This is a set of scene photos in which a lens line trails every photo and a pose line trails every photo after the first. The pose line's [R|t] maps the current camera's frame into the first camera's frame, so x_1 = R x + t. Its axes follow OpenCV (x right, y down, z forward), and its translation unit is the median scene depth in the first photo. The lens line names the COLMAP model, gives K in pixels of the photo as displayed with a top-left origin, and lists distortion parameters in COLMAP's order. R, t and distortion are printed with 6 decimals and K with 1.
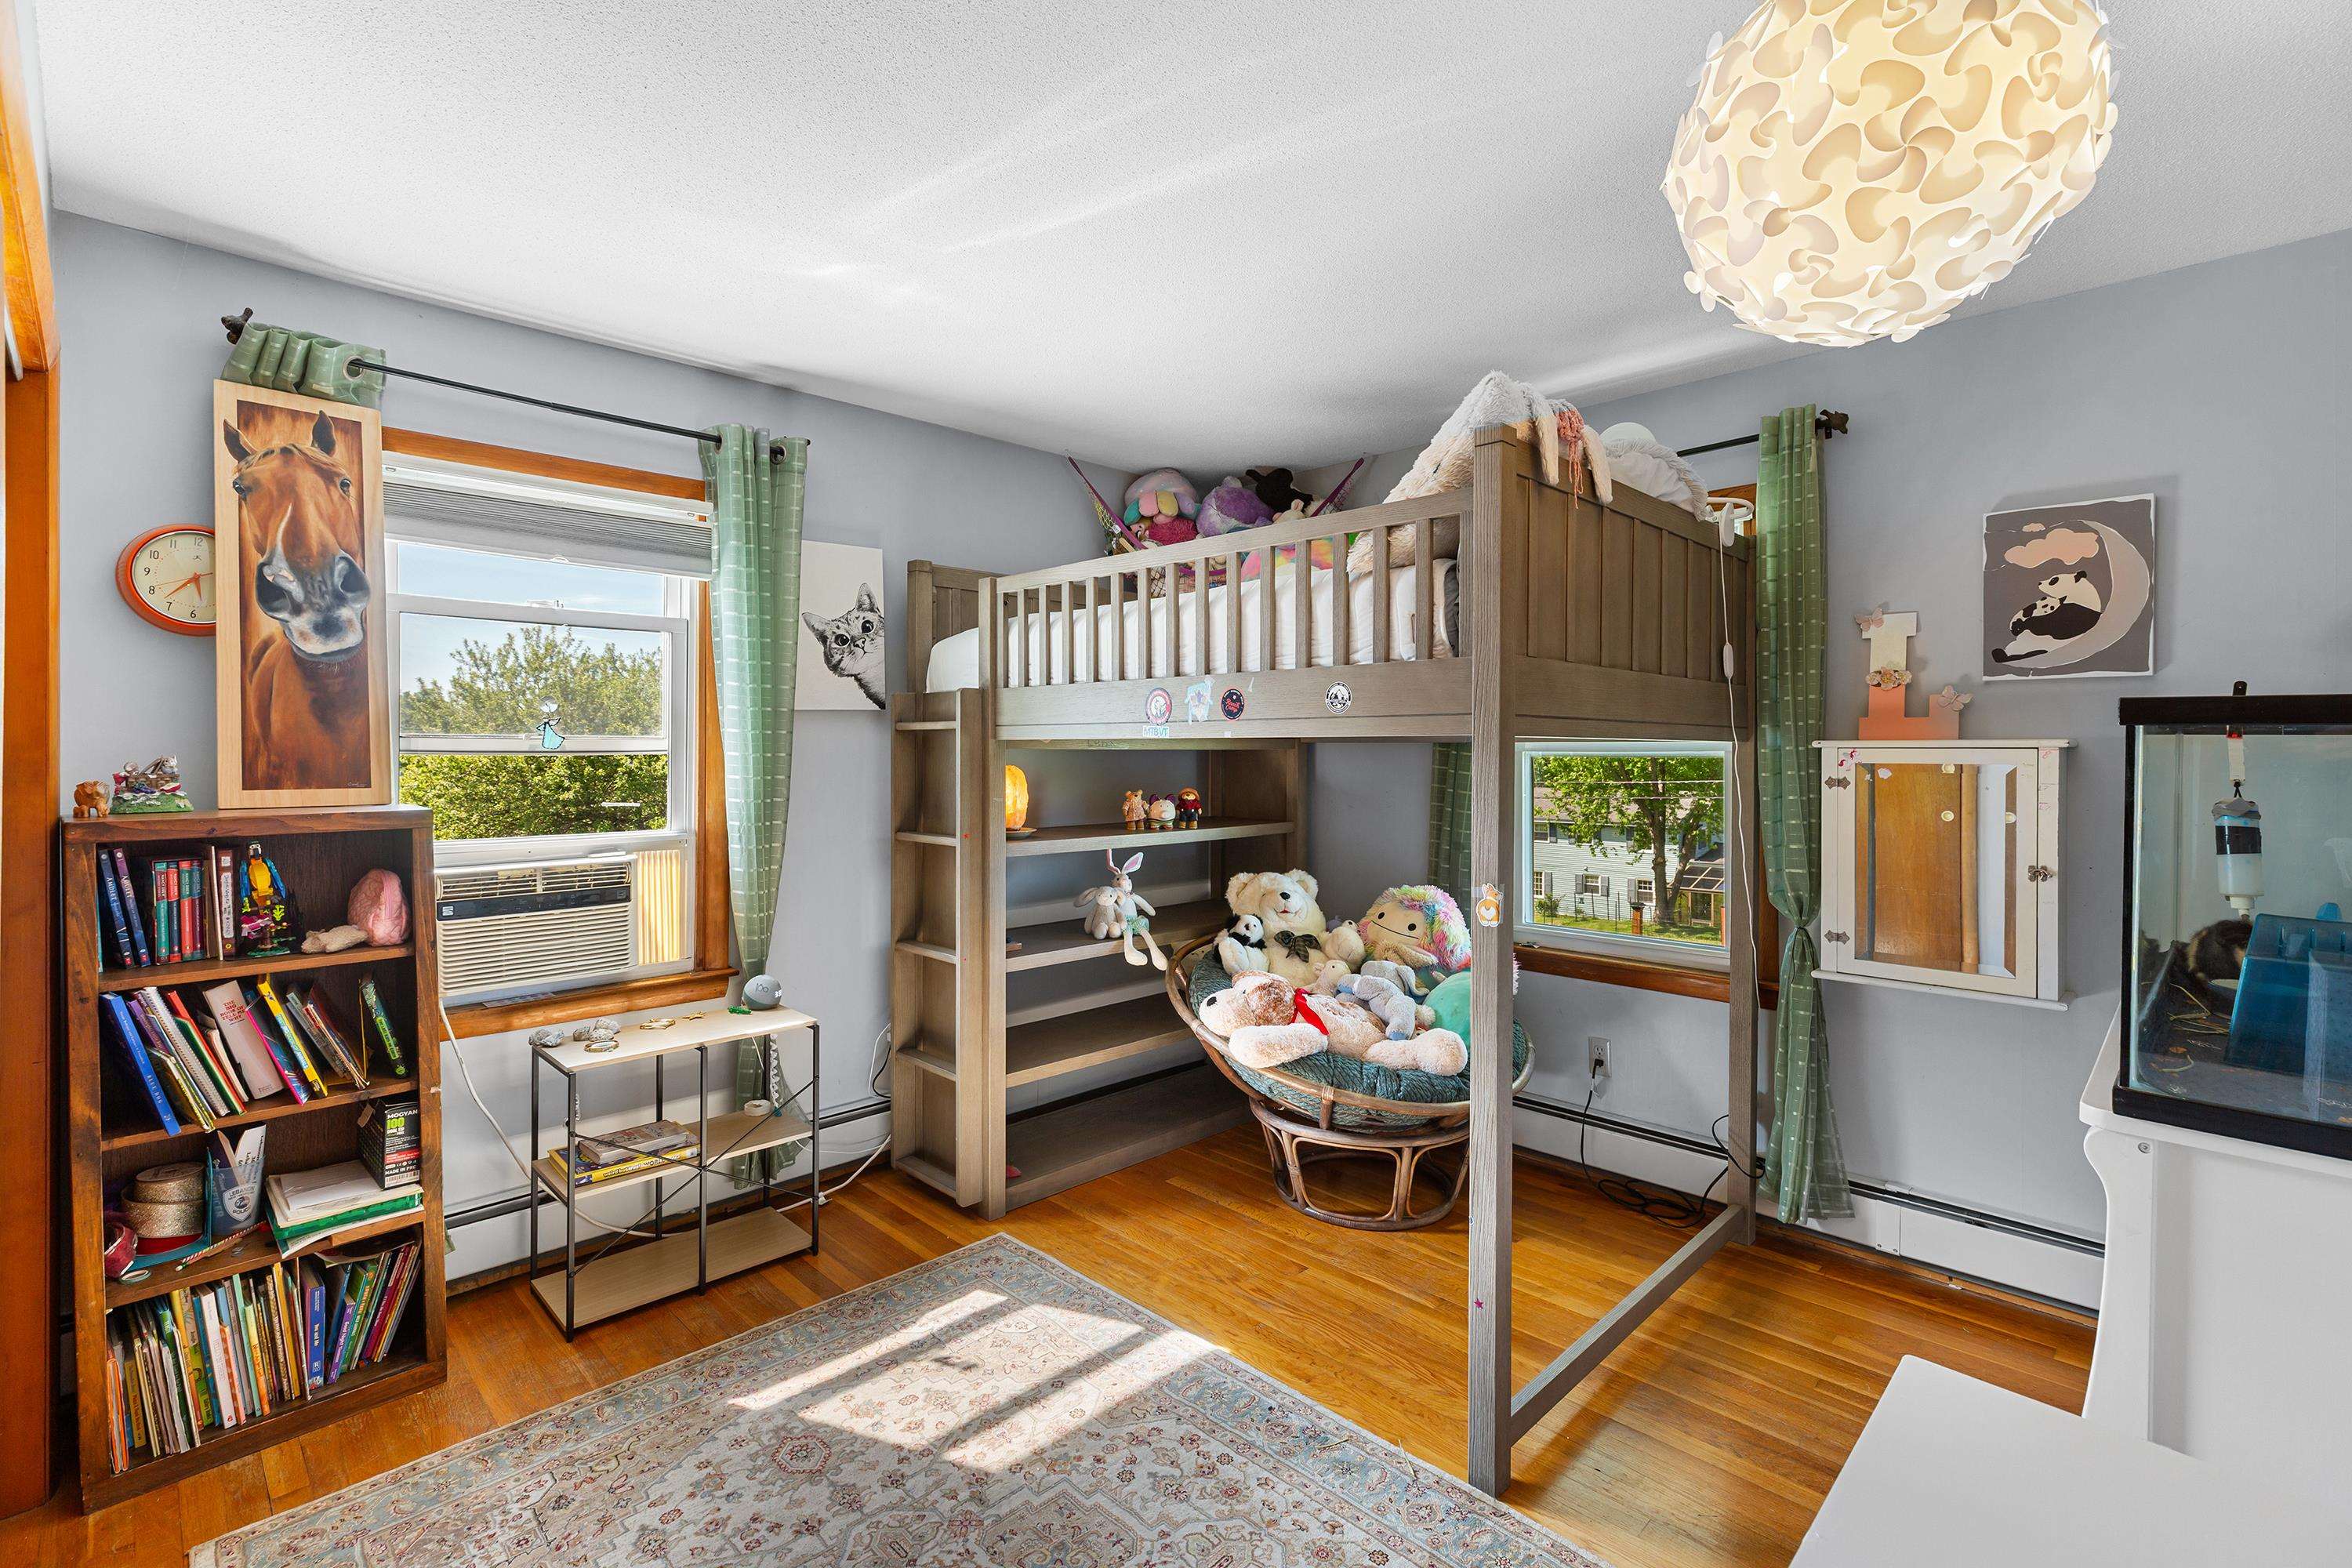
lens RADIAL K [[1057.3, 0, 1182.3], [0, 1057.3, 771.9], [0, 0, 1]] dist [-0.000363, 0.000035]
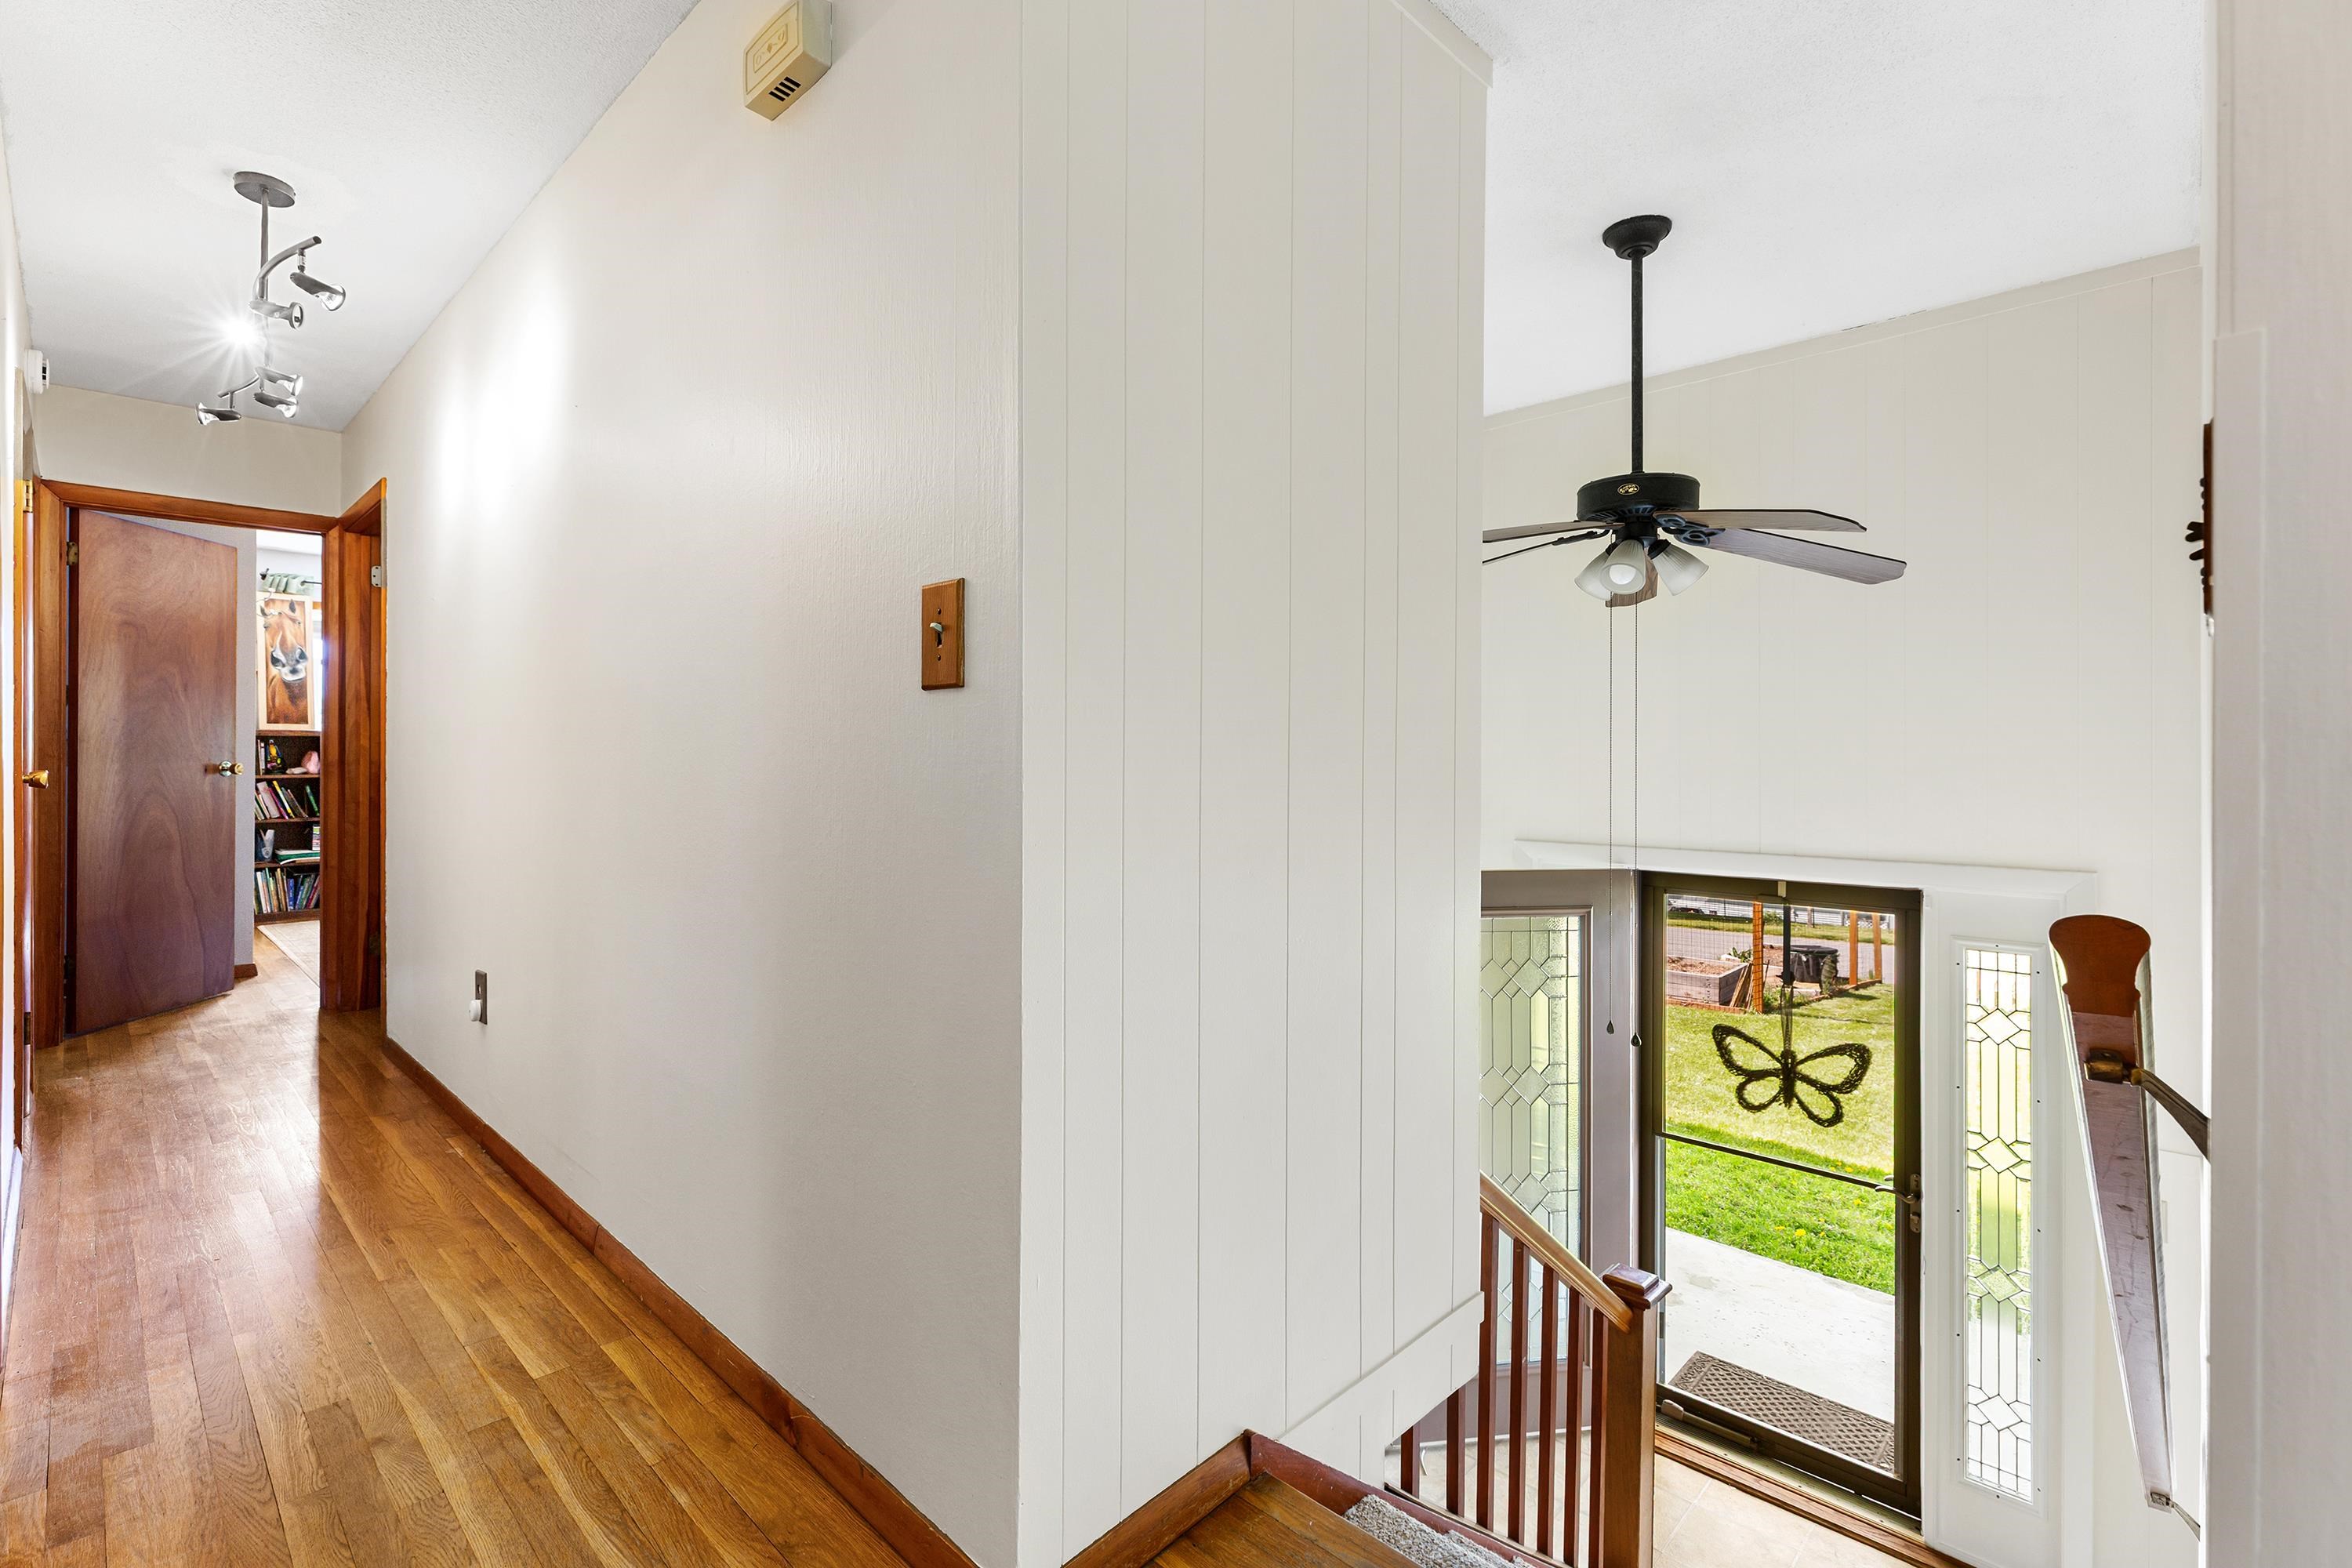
lens RADIAL K [[1057.3, 0, 1169.9], [0, 1057.3, 771.9], [0, 0, 1]] dist [-0.000363, 0.000035]
pose [[0.999934, -0.000529, 0.011433, 1.735915], [0.000499, 0.999996, 0.002662, 0.150846], [-0.011435, -0.002656, 0.999931, -2.143772]]
